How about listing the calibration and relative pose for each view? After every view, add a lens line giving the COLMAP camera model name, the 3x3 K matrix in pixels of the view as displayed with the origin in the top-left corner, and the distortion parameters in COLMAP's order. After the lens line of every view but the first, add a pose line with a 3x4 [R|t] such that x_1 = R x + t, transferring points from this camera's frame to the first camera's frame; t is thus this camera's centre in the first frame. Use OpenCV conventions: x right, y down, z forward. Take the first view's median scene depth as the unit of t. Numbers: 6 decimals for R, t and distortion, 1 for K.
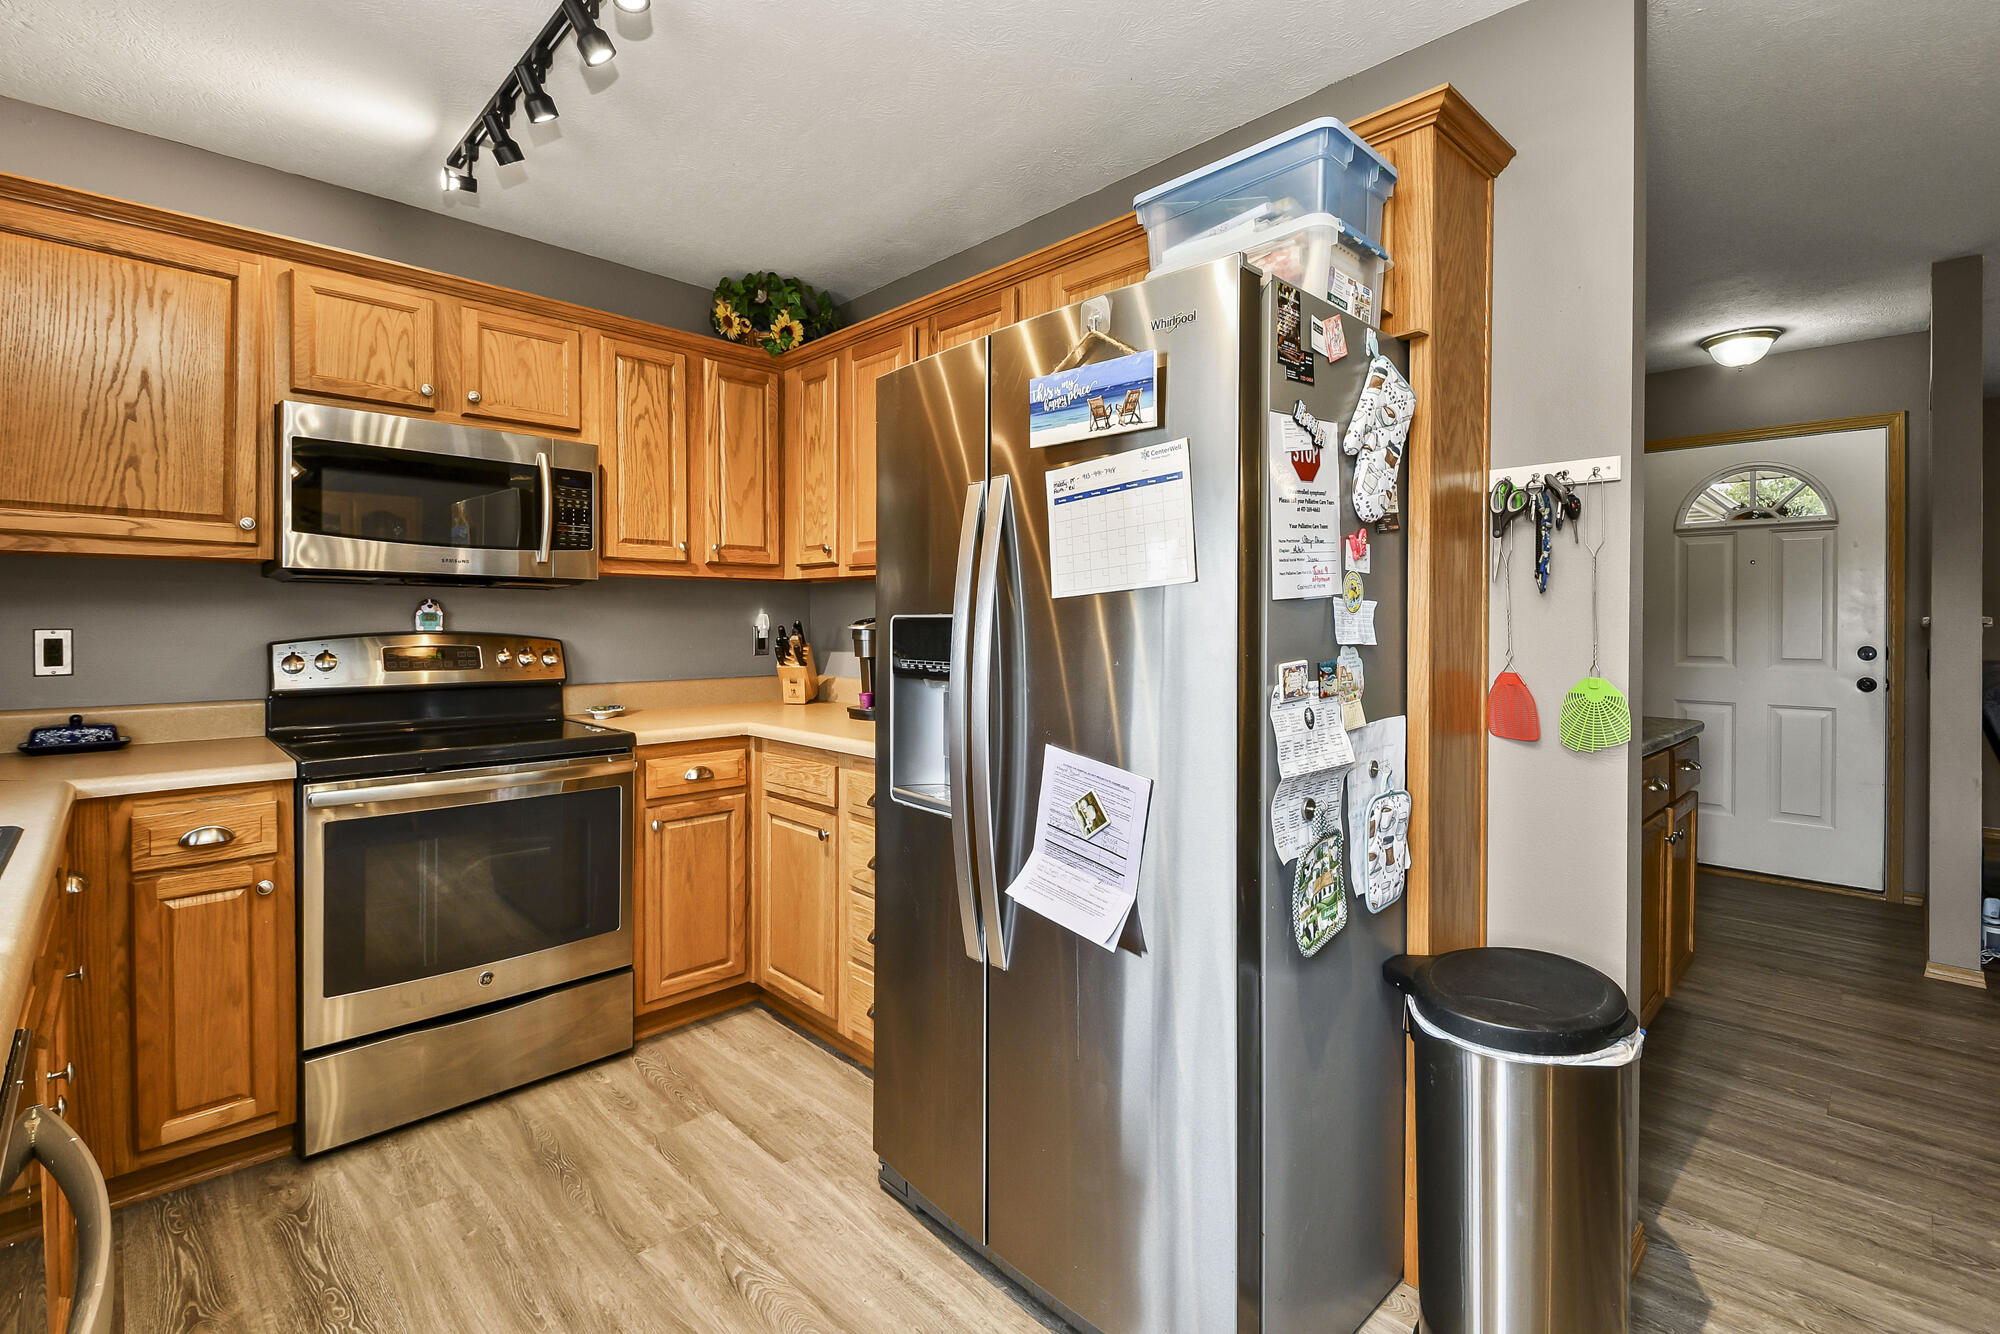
lens RADIAL K [[892.2, 0, 979.3], [0, 892.2, 634.0], [0, 0, 1]] dist [0.022377, -0.015126]
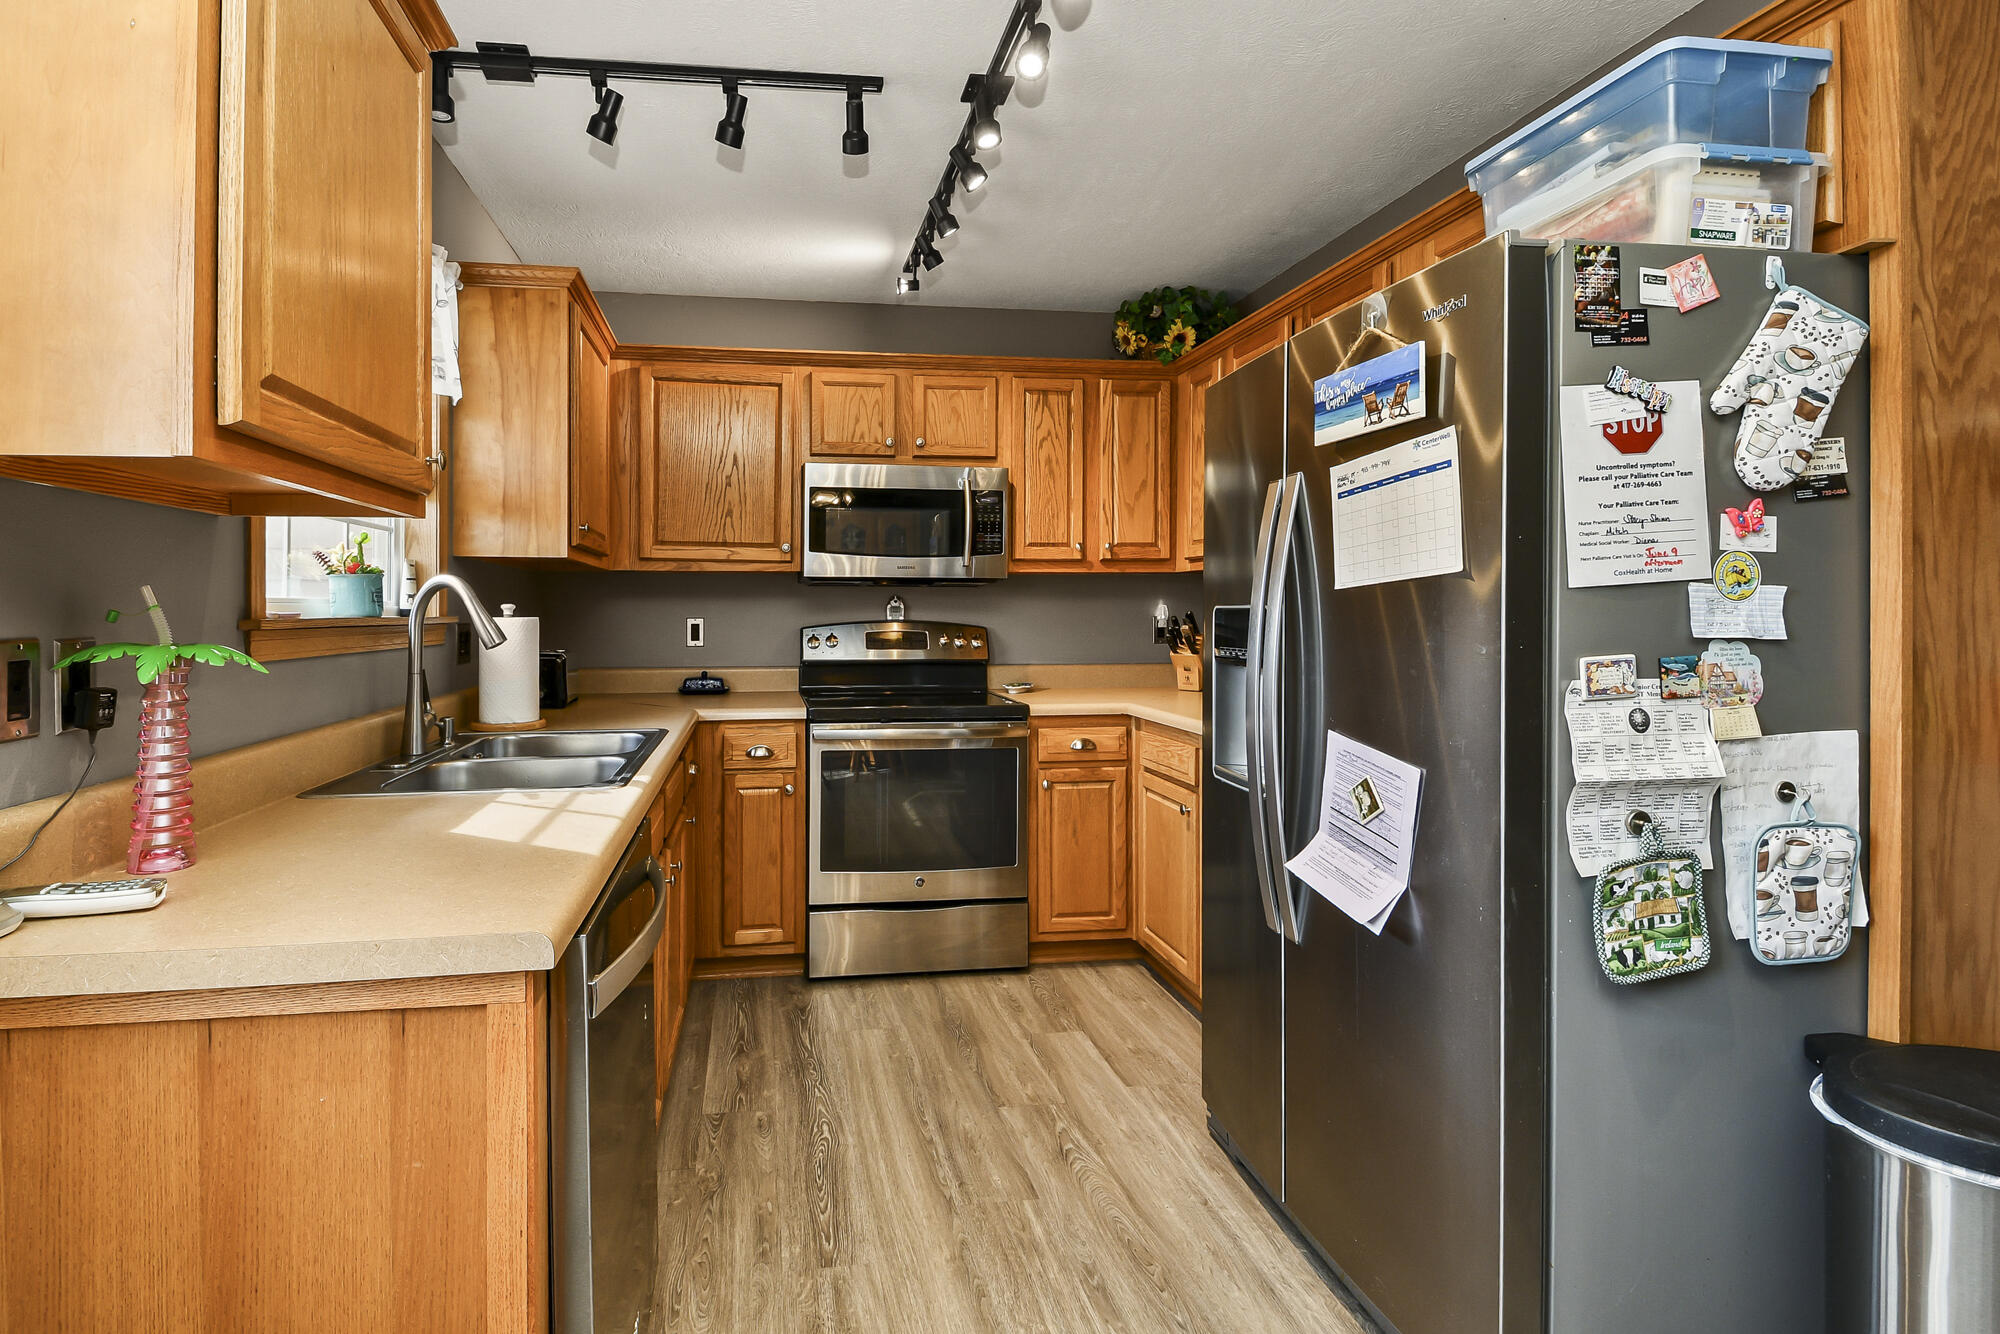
lens RADIAL K [[892.2, 0, 859.6], [0, 892.2, 616.2], [0, 0, 1]] dist [0.022377, -0.015126]
pose [[0.797652, 0.000558, -0.603118, 0.188096], [-0.005948, 0.999958, -0.006942, 0.001204], [0.603089, 0.009124, 0.797622, -0.115080]]
